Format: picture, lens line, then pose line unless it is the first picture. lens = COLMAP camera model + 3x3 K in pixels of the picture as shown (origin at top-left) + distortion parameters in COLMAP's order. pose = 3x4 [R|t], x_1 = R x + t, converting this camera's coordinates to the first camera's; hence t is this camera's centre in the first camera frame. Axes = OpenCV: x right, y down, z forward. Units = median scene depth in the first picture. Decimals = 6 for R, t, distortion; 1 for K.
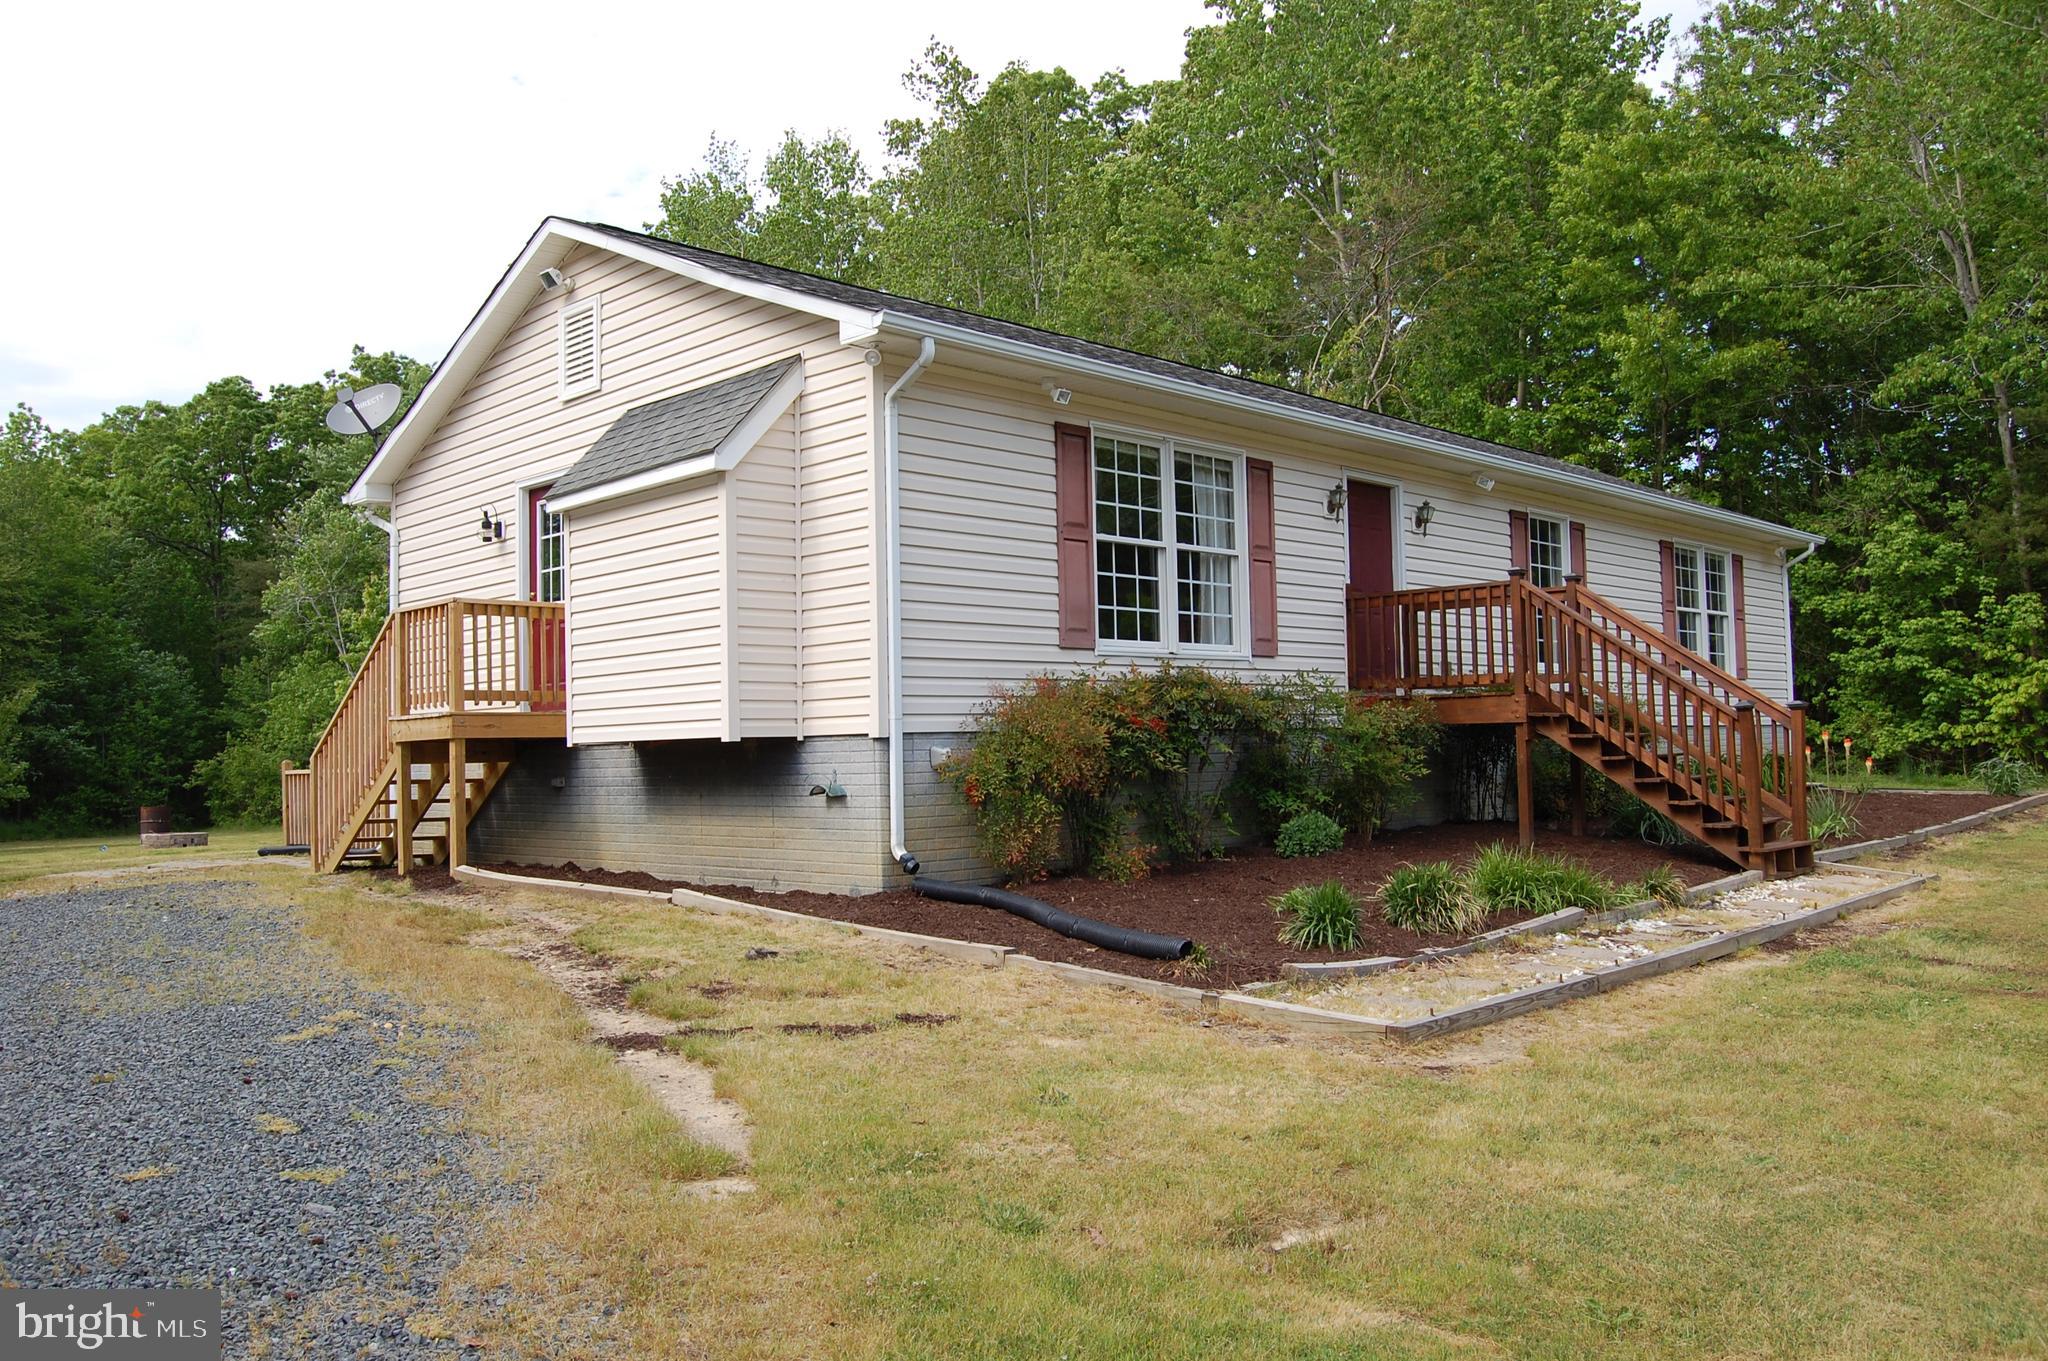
lens RADIAL K [[1574.1, 0, 1024.0], [0, 1574.1, 680.5], [0, 0, 1]] dist [-0.090833, 0.005772]
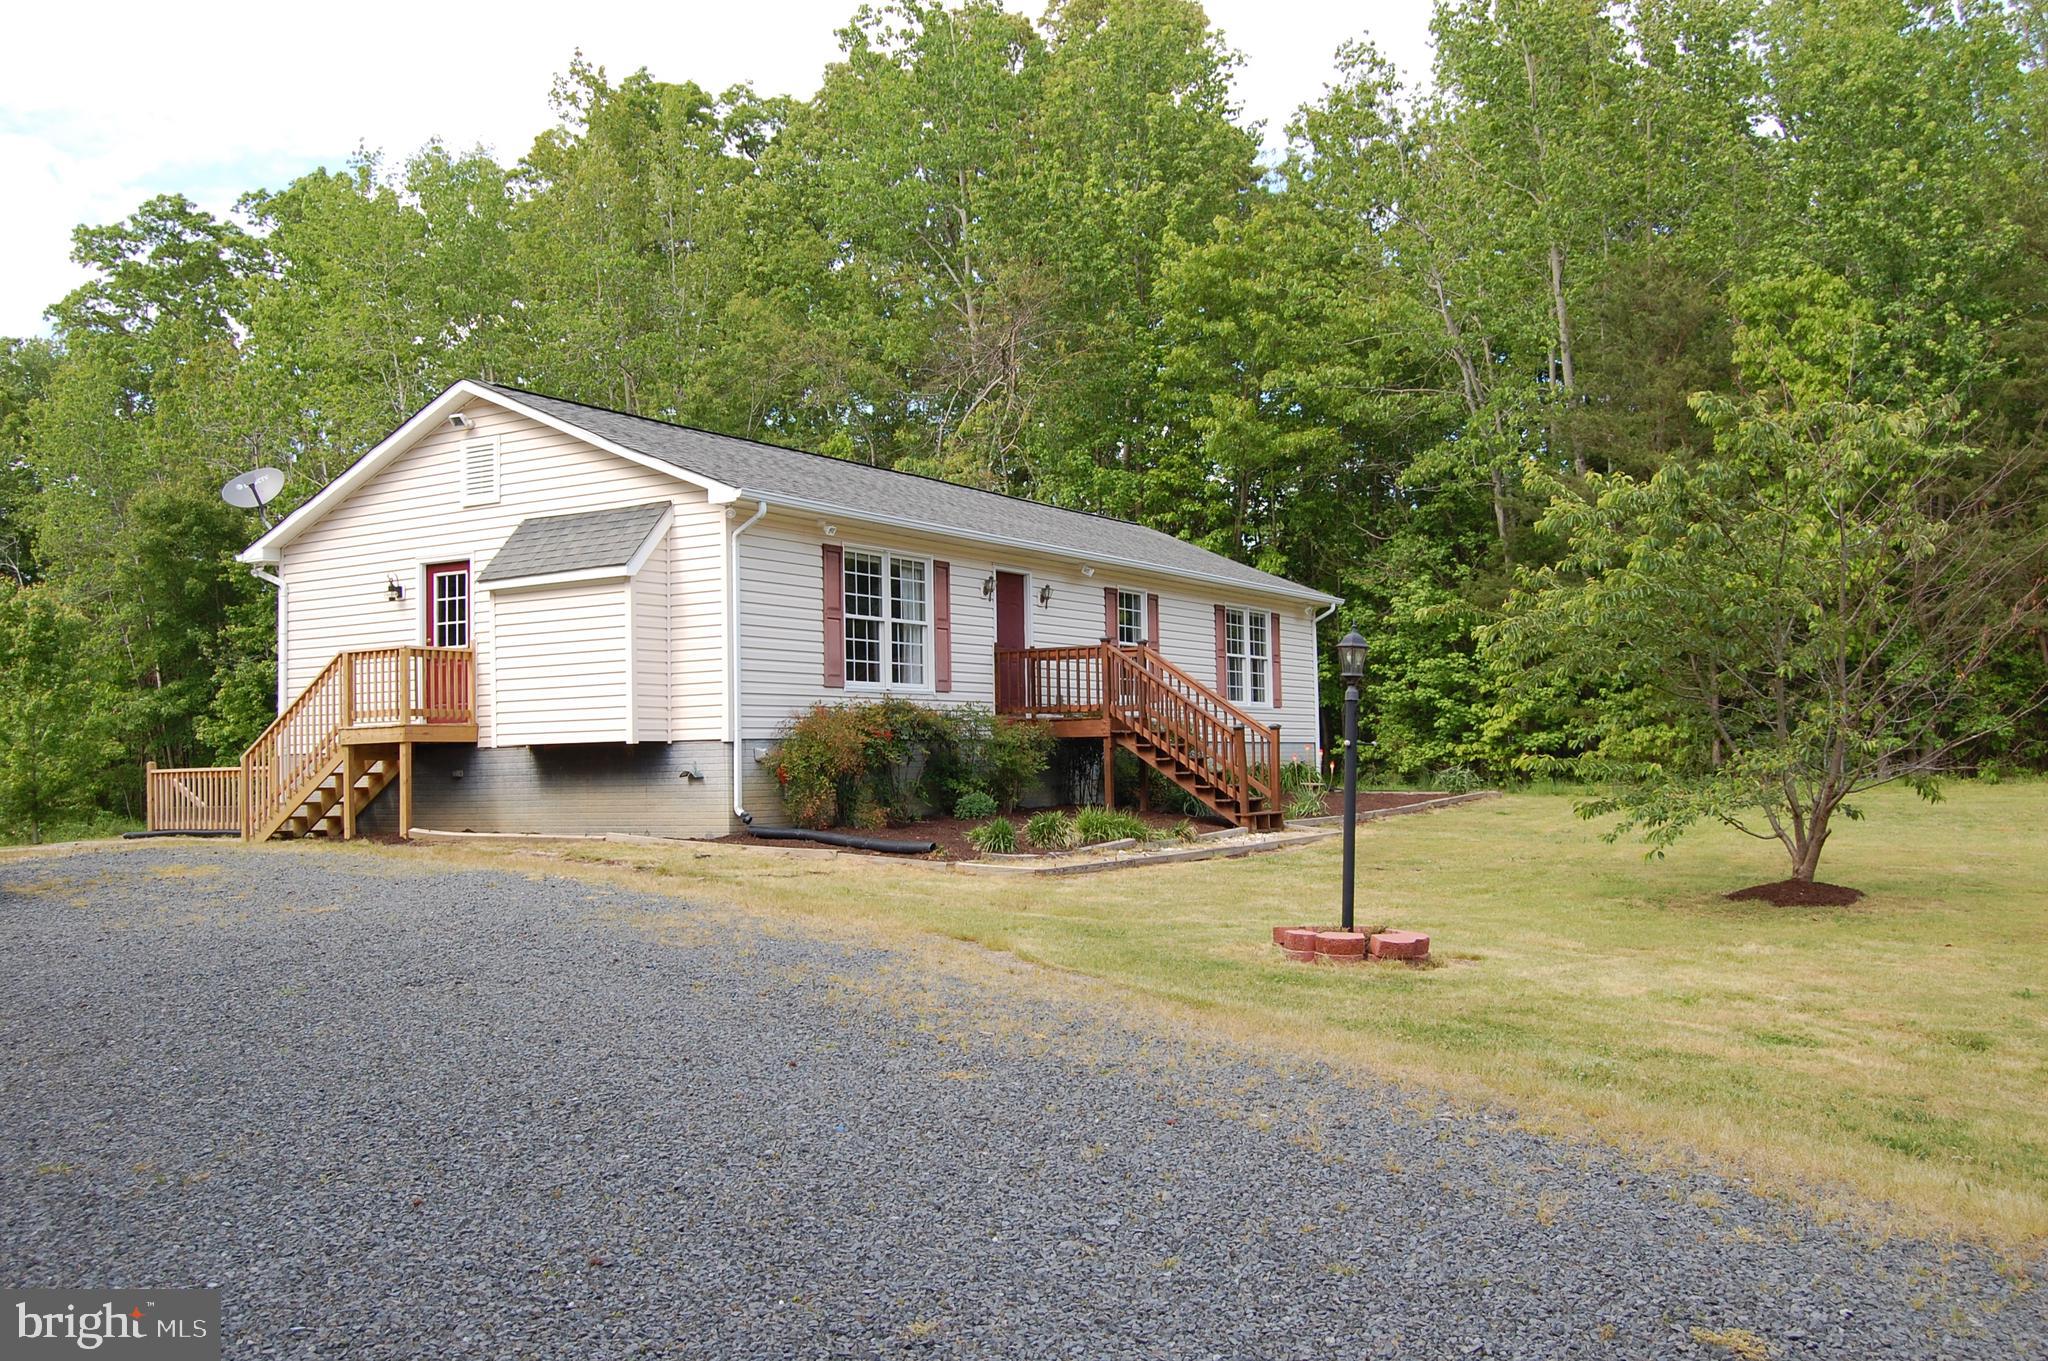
lens RADIAL K [[1823.2, 0, 1026.0], [0, 1823.2, 680.8], [0, 0, 1]] dist [-0.078659, -0.002318]
pose [[0.969189, 0.013808, 0.245931, -0.202096], [-0.011955, 0.999888, -0.009029, -0.010947], [-0.246028, 0.005811, 0.969245, -0.724491]]
